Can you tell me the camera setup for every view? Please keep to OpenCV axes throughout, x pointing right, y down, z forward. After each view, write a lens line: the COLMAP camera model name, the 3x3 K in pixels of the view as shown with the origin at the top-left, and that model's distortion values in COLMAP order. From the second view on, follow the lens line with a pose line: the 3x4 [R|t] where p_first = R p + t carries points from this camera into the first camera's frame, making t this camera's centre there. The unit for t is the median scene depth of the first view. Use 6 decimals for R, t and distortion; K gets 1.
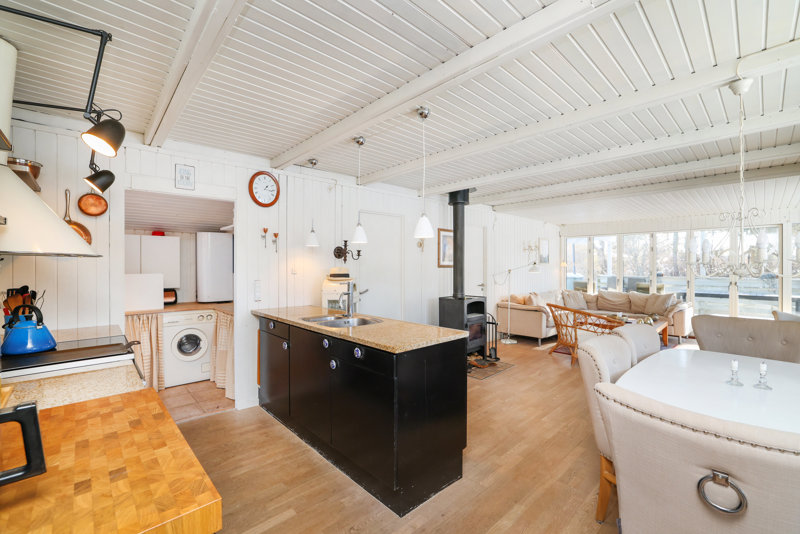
lens RADIAL K [[343.8, 0, 403.1], [0, 343.8, 265.1], [0, 0, 1]] dist [-0.052785, 0.020957]
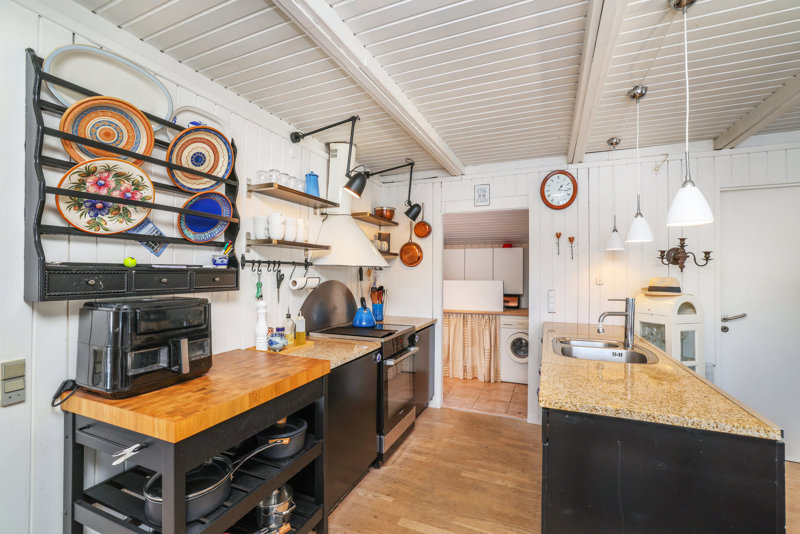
lens RADIAL K [[342.9, 0, 400.0], [0, 342.9, 267.0], [0, 0, 1]] dist [-0.052454, 0.020784]
pose [[0.400651, -0.012901, -0.916140, 0.236888], [-0.005167, 0.999853, -0.016340, -0.000750], [0.916216, 0.011280, 0.400526, 0.242494]]
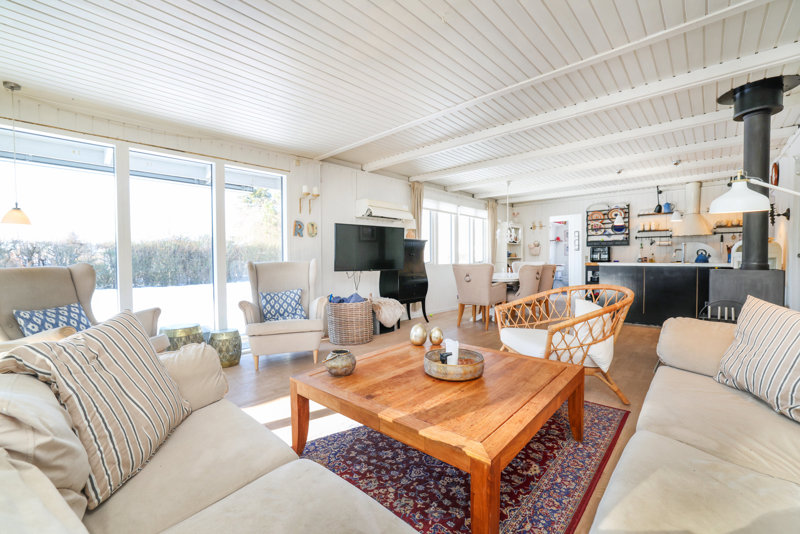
lens RADIAL K [[342.9, 0, 400.0], [0, 342.9, 267.0], [0, 0, 1]] dist [-0.052454, 0.020784]
pose [[-0.997625, 0.010600, -0.068063, 1.150085], [0.008938, 0.999655, 0.024680, 0.095946], [0.068302, 0.024013, -0.997376, 2.141780]]
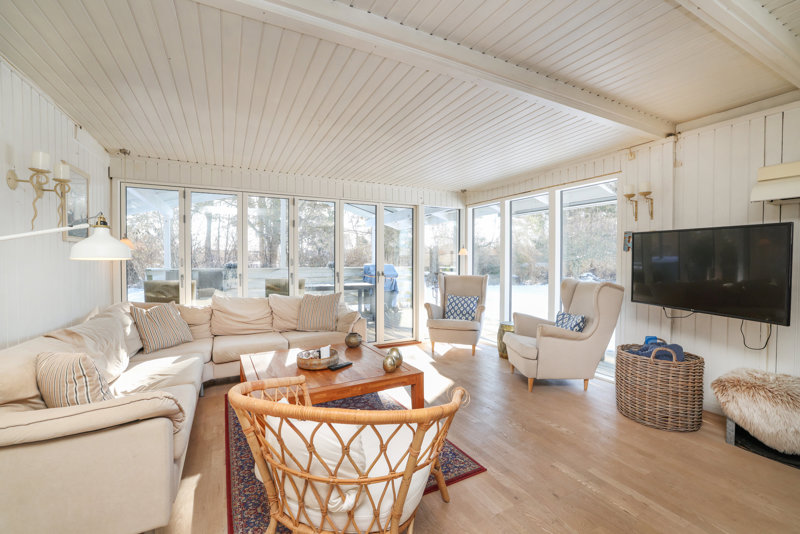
lens RADIAL K [[342.9, 0, 400.0], [0, 342.9, 267.0], [0, 0, 1]] dist [-0.052454, 0.020784]
pose [[0.276008, -0.019862, 0.960950, 0.363581], [-0.002604, 0.999767, 0.021412, 0.037316], [-0.961152, -0.008412, 0.275892, 1.248205]]
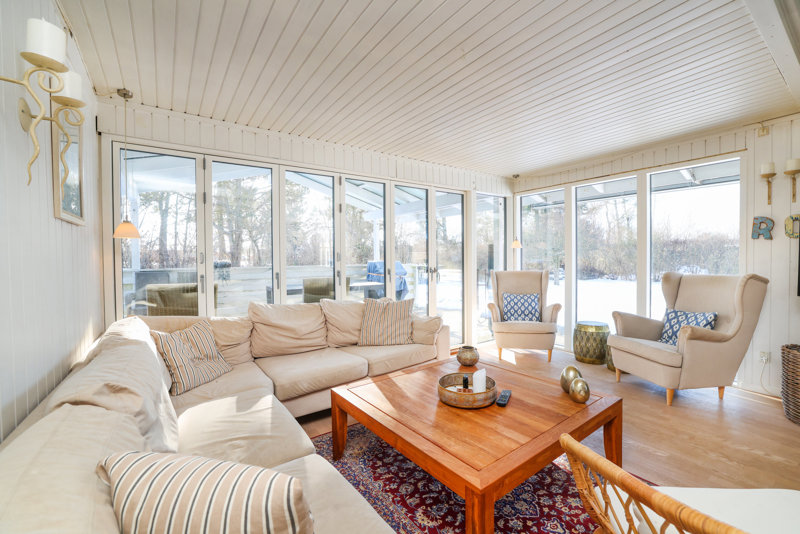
lens RADIAL K [[343.8, 0, 403.1], [0, 343.8, 265.1], [0, 0, 1]] dist [-0.052785, 0.020957]
pose [[0.136273, -0.021586, 0.990436, 0.498572], [0.009034, 0.999748, 0.020546, 0.051853], [-0.990630, 0.006148, 0.136434, 1.653831]]
